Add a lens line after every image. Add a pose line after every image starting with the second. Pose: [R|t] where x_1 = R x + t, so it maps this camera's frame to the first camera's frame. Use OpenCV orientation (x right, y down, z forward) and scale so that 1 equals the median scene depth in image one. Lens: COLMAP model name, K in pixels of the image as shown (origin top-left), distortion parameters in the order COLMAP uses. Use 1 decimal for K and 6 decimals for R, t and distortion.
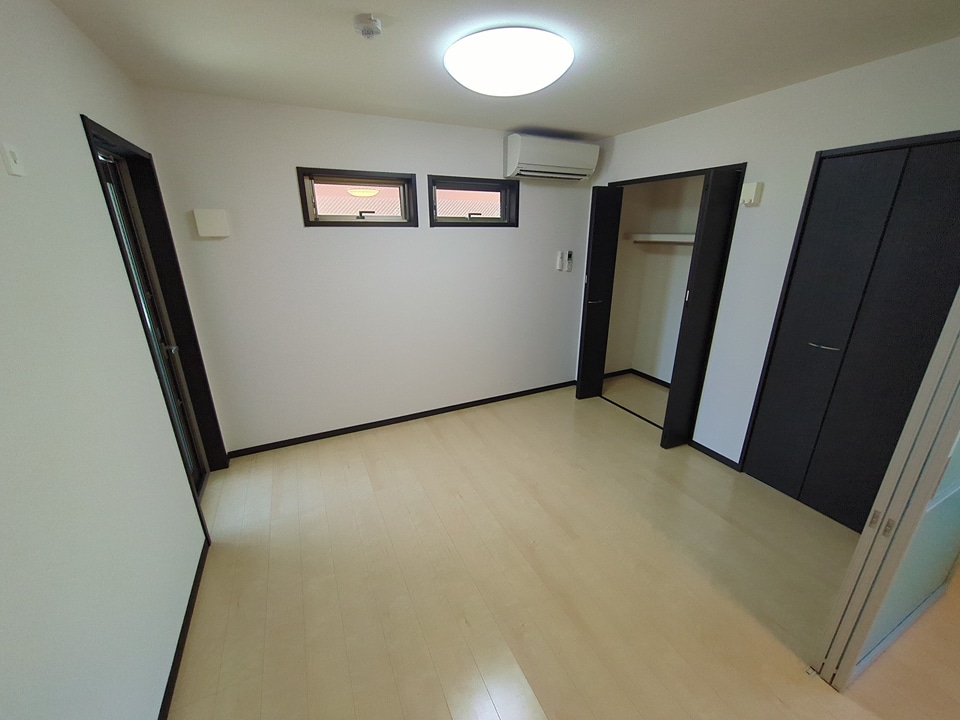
lens RADIAL K [[381.6, 0, 480.0], [0, 381.6, 360.0], [0, 0, 1]] dist [-0.000161, 0.000068]
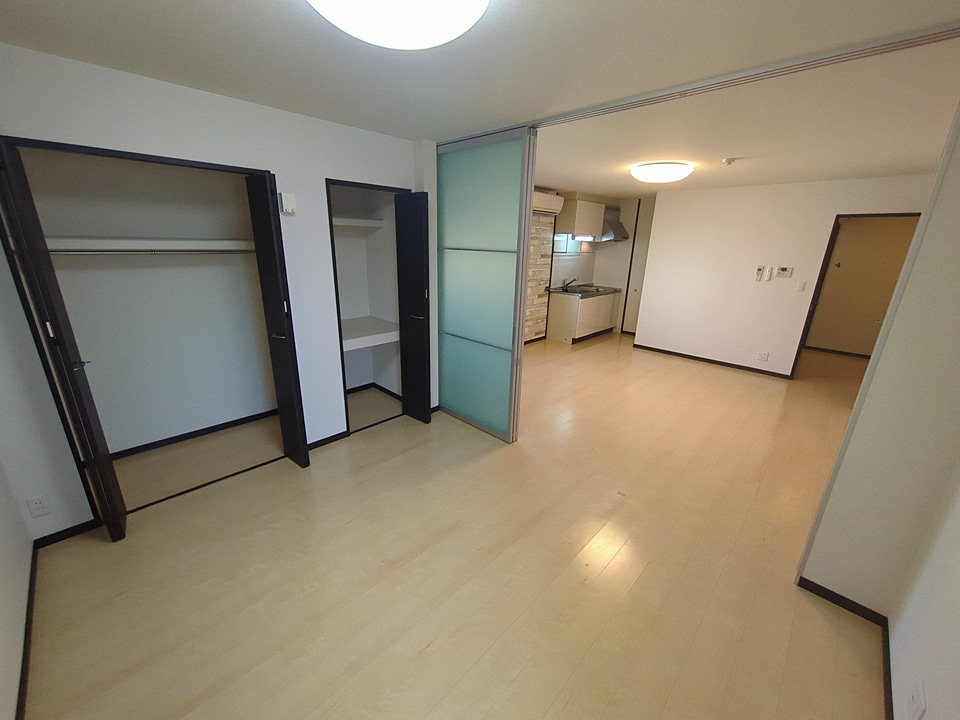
lens RADIAL K [[379.5, 0, 480.0], [0, 379.5, 360.0], [0, 0, 1]] dist [0.000987, 0.000088]
pose [[-0.344752, -0.280629, 0.895764, -0.417177], [0.279571, 0.880265, 0.383371, -0.235892], [-0.896095, 0.382597, -0.225017, 0.709138]]
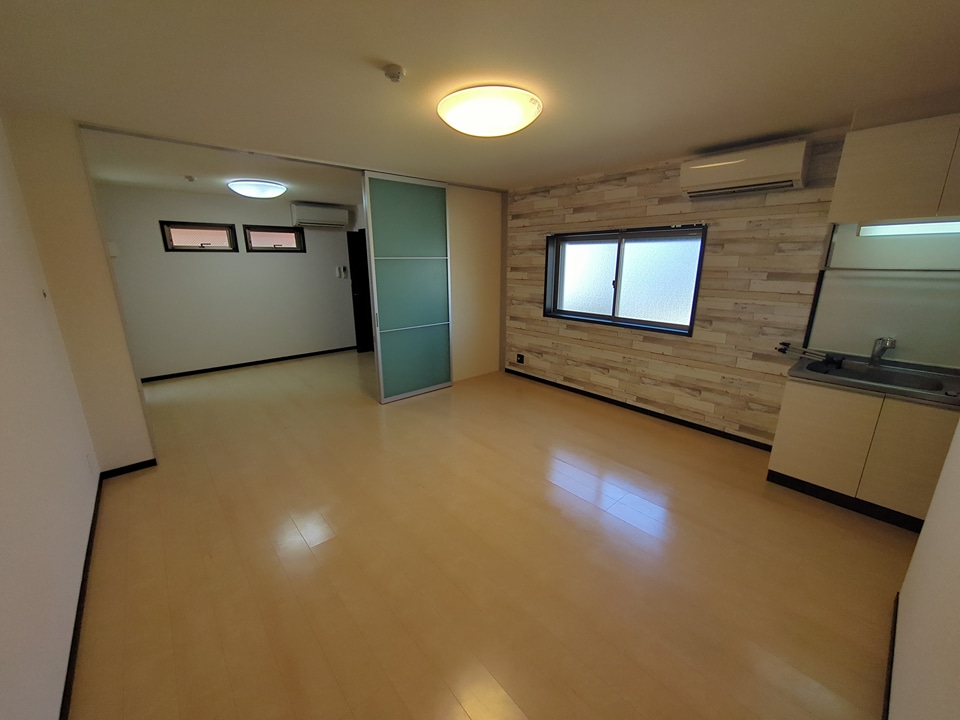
lens RADIAL K [[381.6, 0, 480.0], [0, 381.6, 360.0], [0, 0, 1]] dist [-0.000161, 0.000068]
pose [[0.966068, -0.066122, 0.249681, 0.442407], [0.081672, 0.995279, -0.052428, 0.336564], [-0.245036, 0.071041, 0.966908, -0.961329]]
